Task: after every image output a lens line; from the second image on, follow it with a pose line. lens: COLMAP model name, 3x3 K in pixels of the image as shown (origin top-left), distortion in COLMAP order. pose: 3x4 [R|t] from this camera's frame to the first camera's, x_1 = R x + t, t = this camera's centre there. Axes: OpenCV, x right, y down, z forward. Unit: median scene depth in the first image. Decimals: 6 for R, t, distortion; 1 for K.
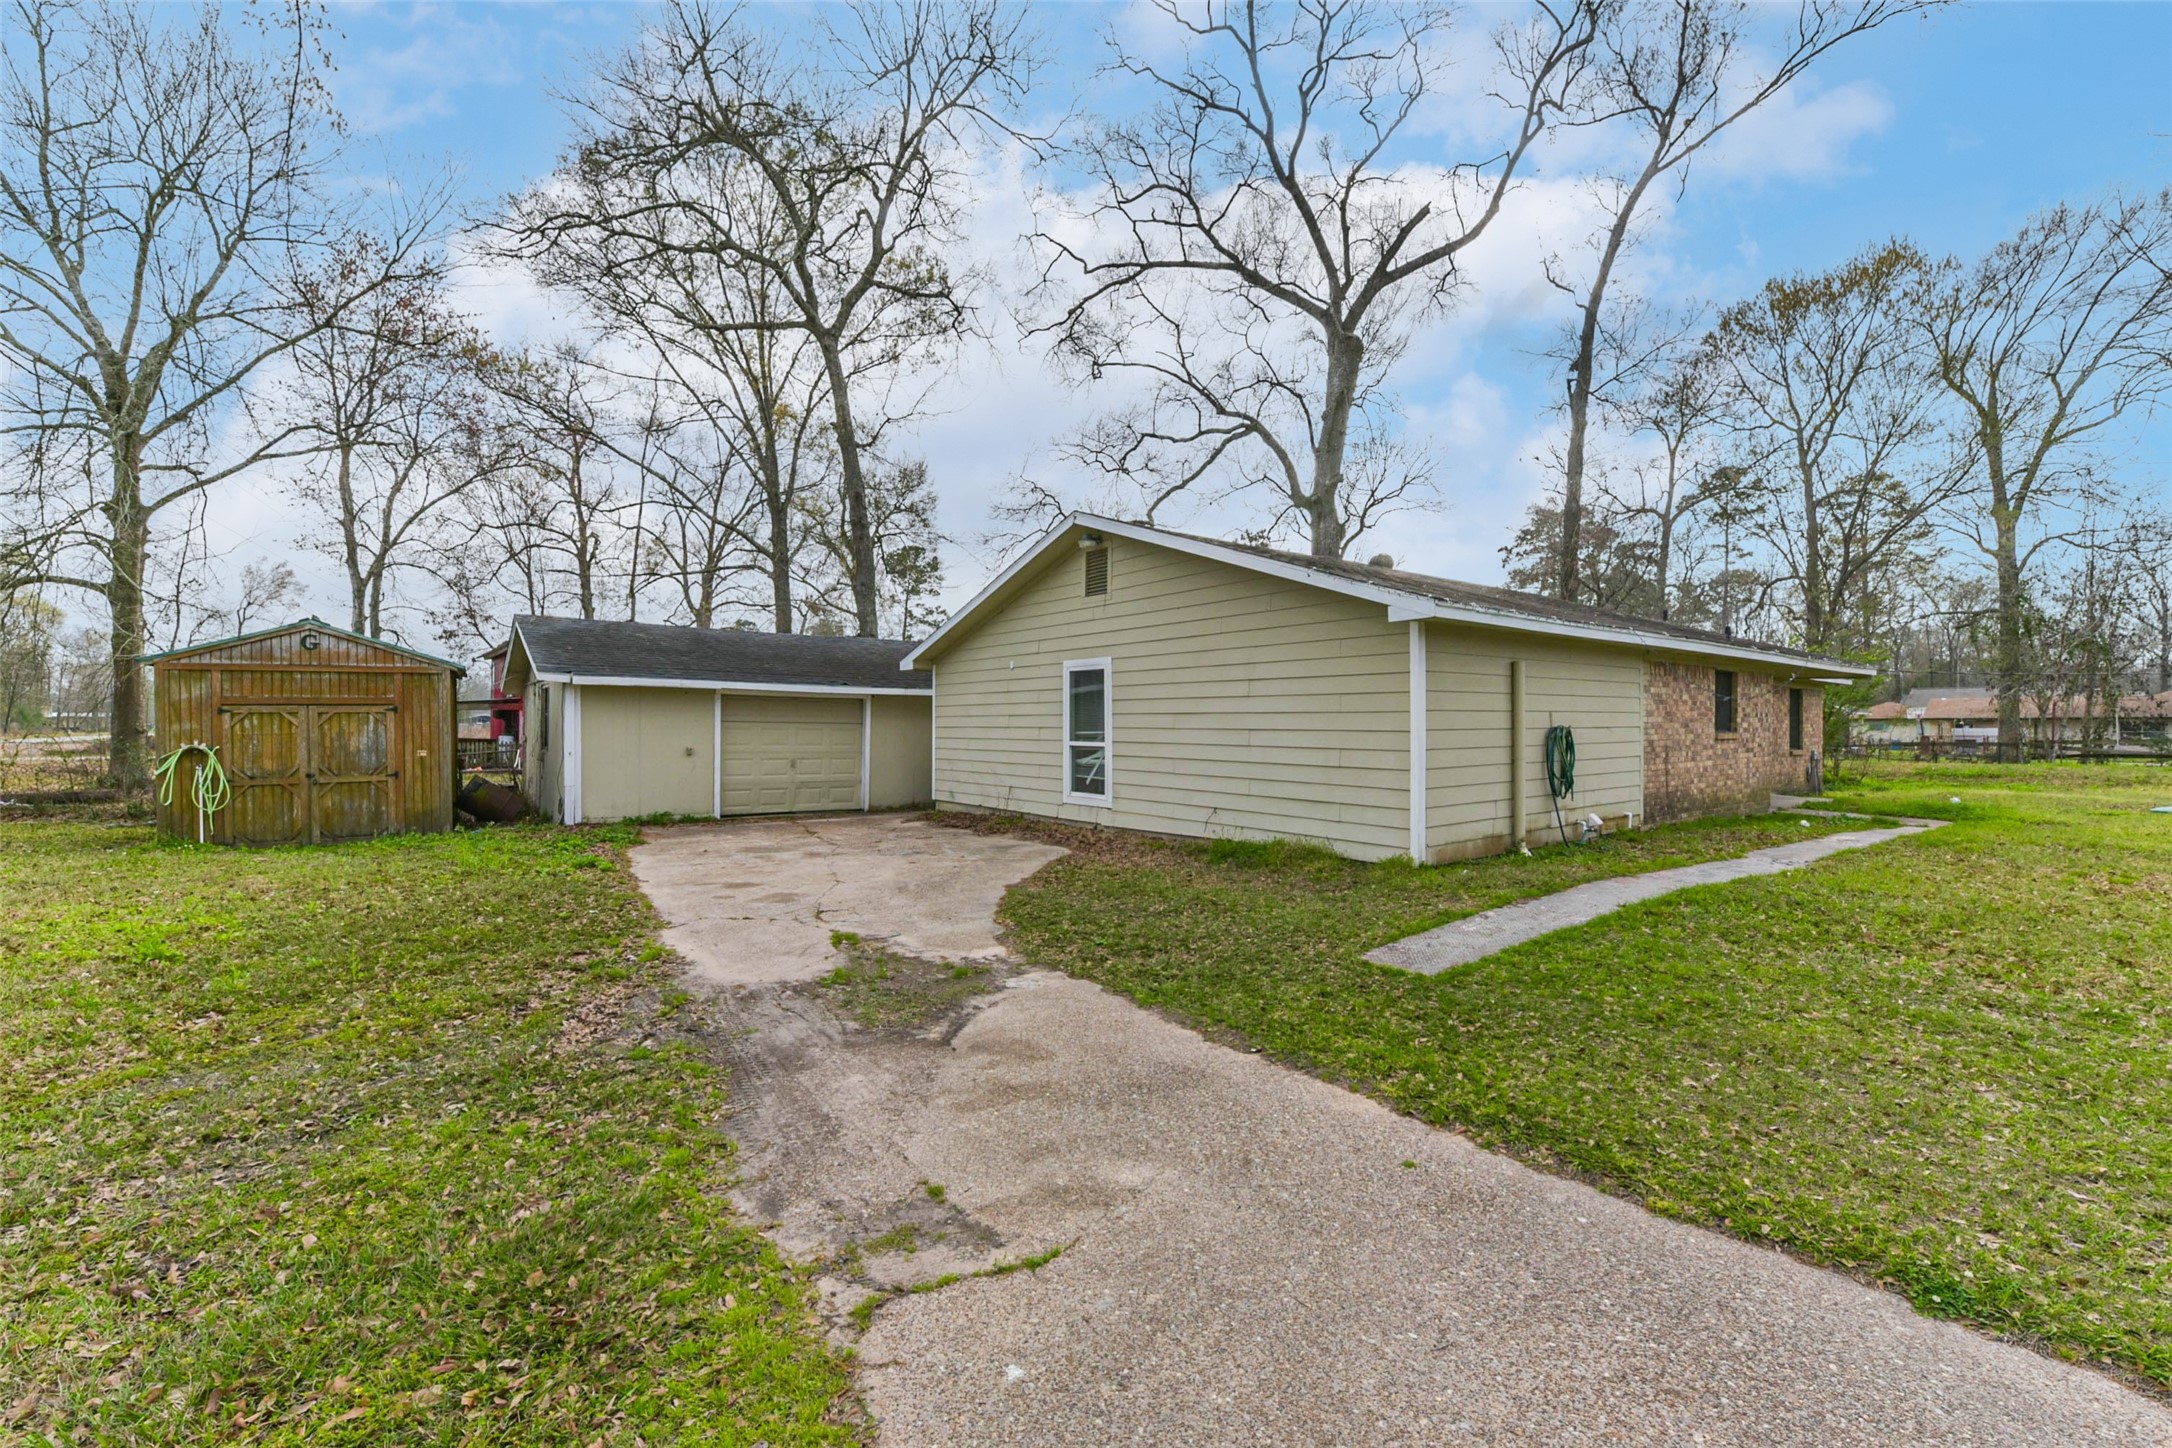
lens RADIAL K [[880.4, 0, 1075.3], [0, 880.4, 727.4], [0, 0, 1]] dist [-0.001411, -0.010318]
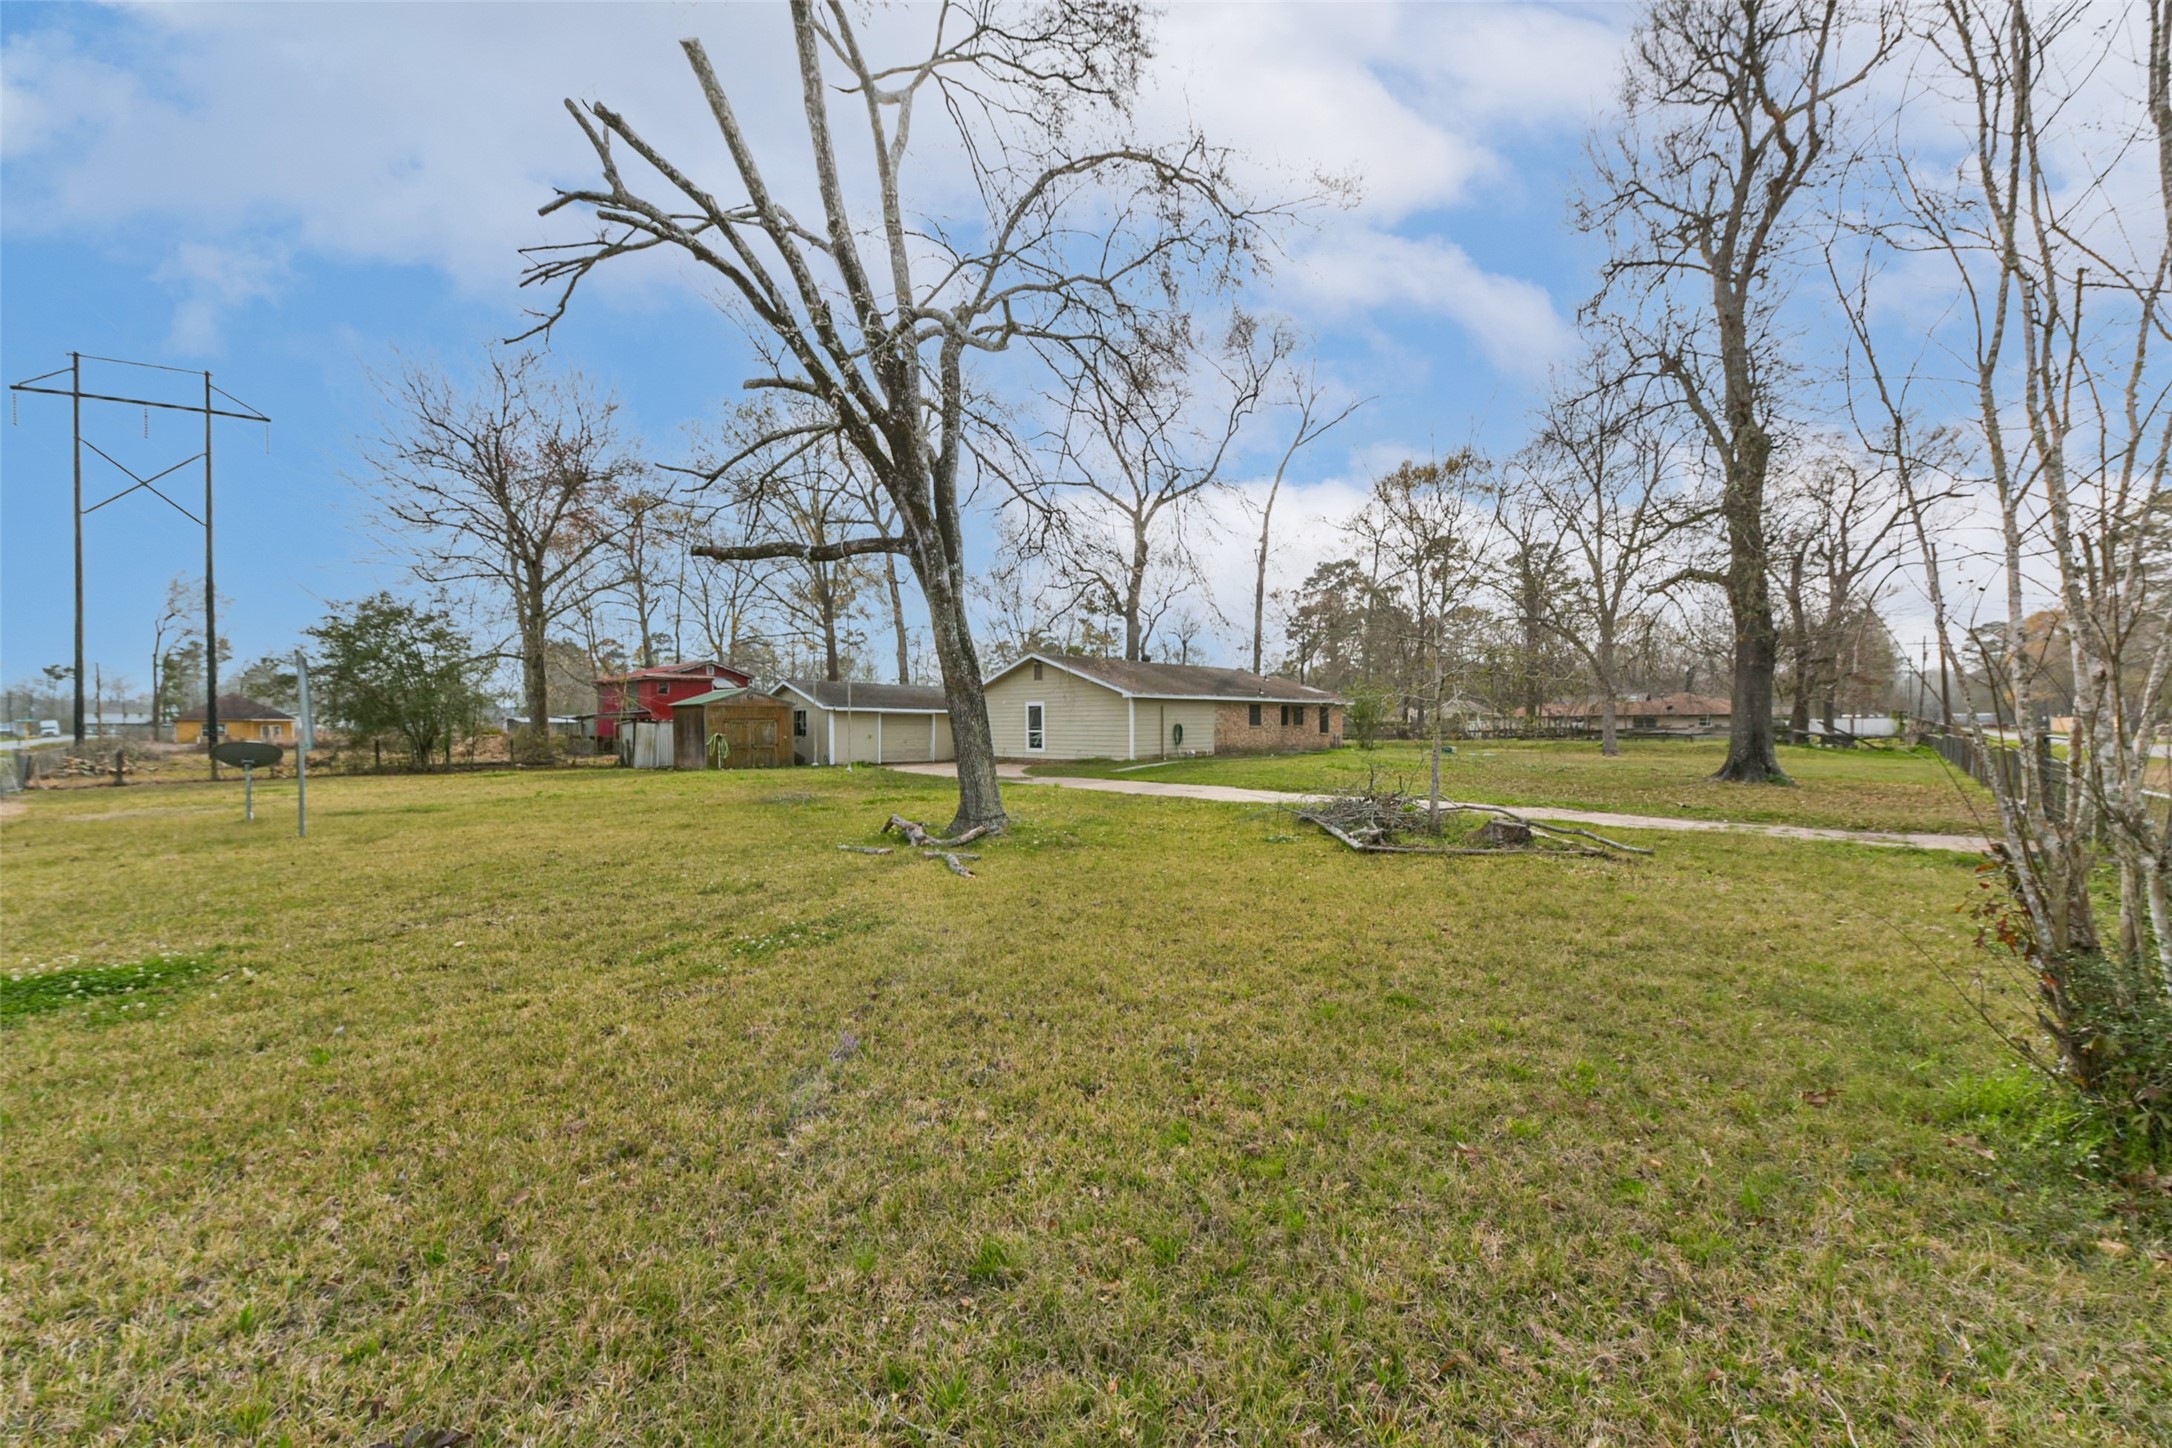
lens RADIAL K [[804.6, 0, 1077.5], [0, 804.6, 727.3], [0, 0, 1]] dist [0.100426, -0.025572]
pose [[0.988791, -0.008605, 0.149061, -0.159801], [0.008578, 0.999963, 0.000828, 0.003364], [-0.149062, 0.000460, 0.988828, -1.074272]]
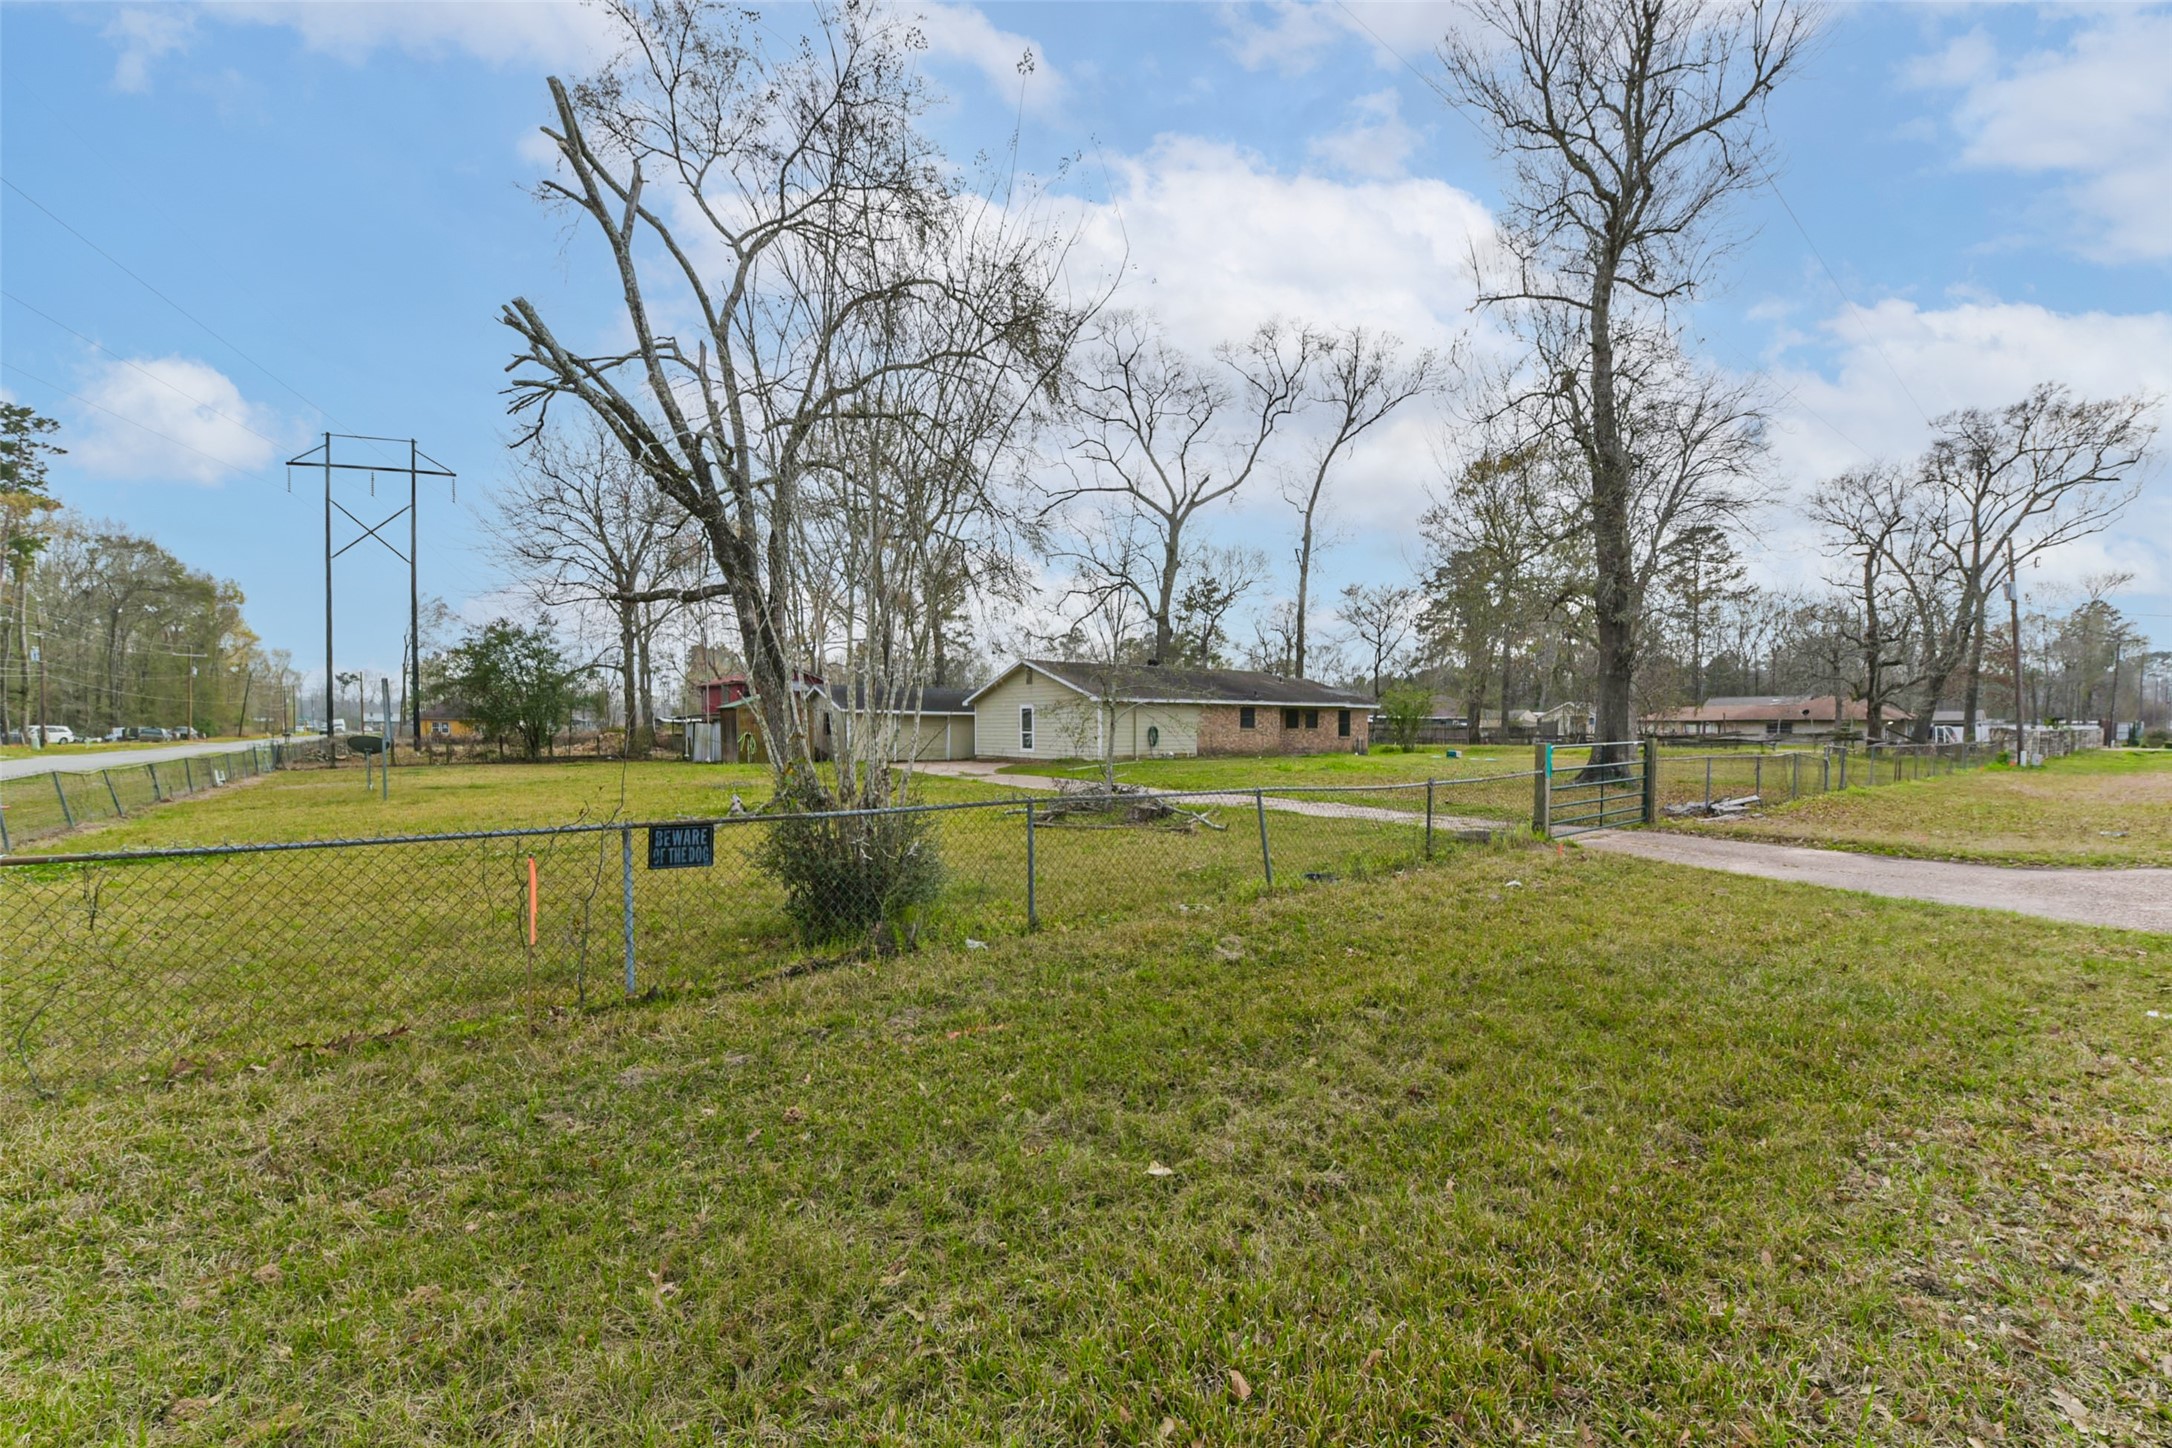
lens RADIAL K [[857.8, 0, 1085.6], [0, 857.8, 736.1], [0, 0, 1]] dist [0.033570, -0.013462]
pose [[0.999915, -0.002952, -0.012671, 0.167877], [0.003047, 0.999967, 0.007534, 0.006248], [0.012649, -0.007572, 0.999891, -1.311780]]
